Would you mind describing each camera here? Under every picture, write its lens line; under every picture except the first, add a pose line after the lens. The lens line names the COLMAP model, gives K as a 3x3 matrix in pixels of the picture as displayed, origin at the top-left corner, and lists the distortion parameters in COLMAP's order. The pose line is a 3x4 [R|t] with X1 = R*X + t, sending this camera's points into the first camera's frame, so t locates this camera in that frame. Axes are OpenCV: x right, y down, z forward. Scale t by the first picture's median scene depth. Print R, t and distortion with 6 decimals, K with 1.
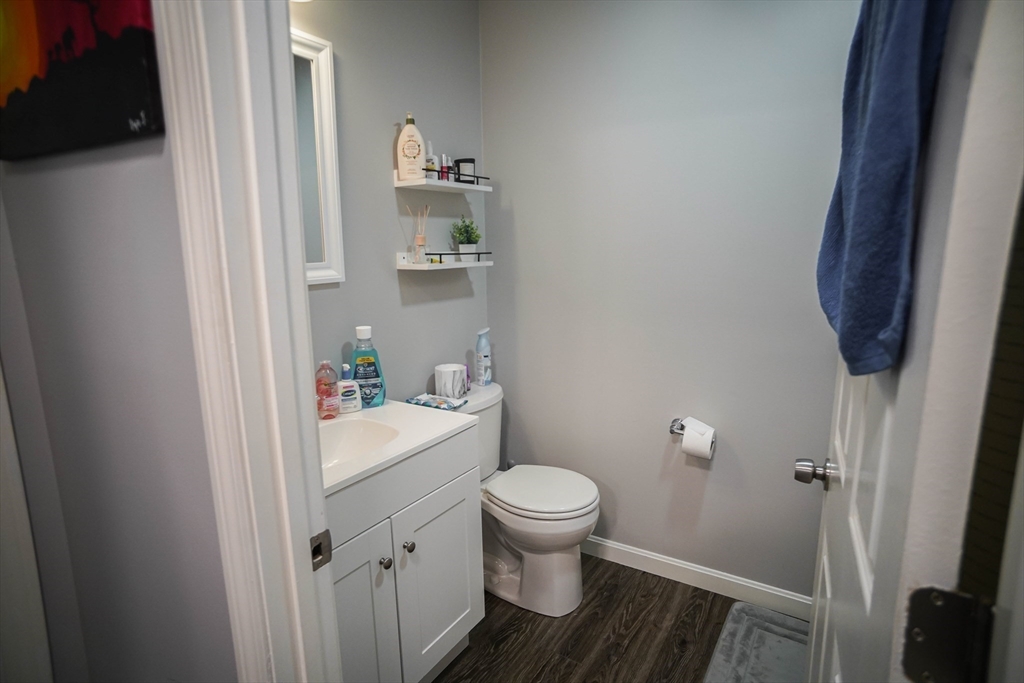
lens RADIAL K [[548.0, 0, 517.0], [0, 548.0, 343.2], [0, 0, 1]] dist [-0.057005, 0.001955]
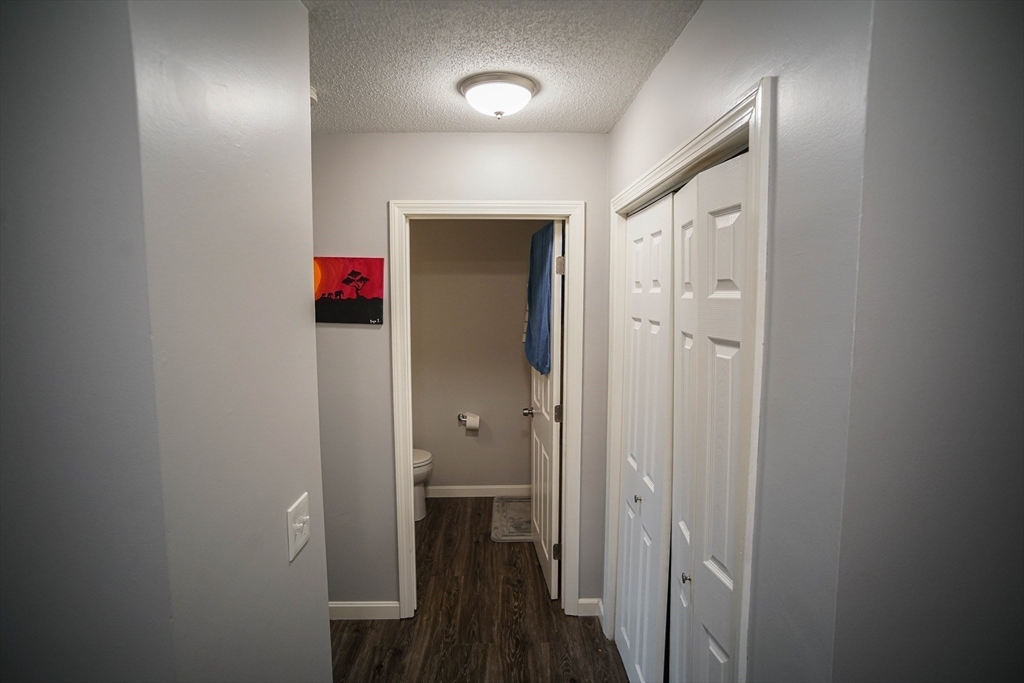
lens RADIAL K [[548.0, 0, 517.0], [0, 548.0, 343.2], [0, 0, 1]] dist [-0.057005, 0.001955]
pose [[0.827540, -0.043345, 0.559731, -0.749513], [0.097907, 0.992879, -0.067865, 0.027338], [-0.552804, 0.110962, 0.825891, -0.971152]]
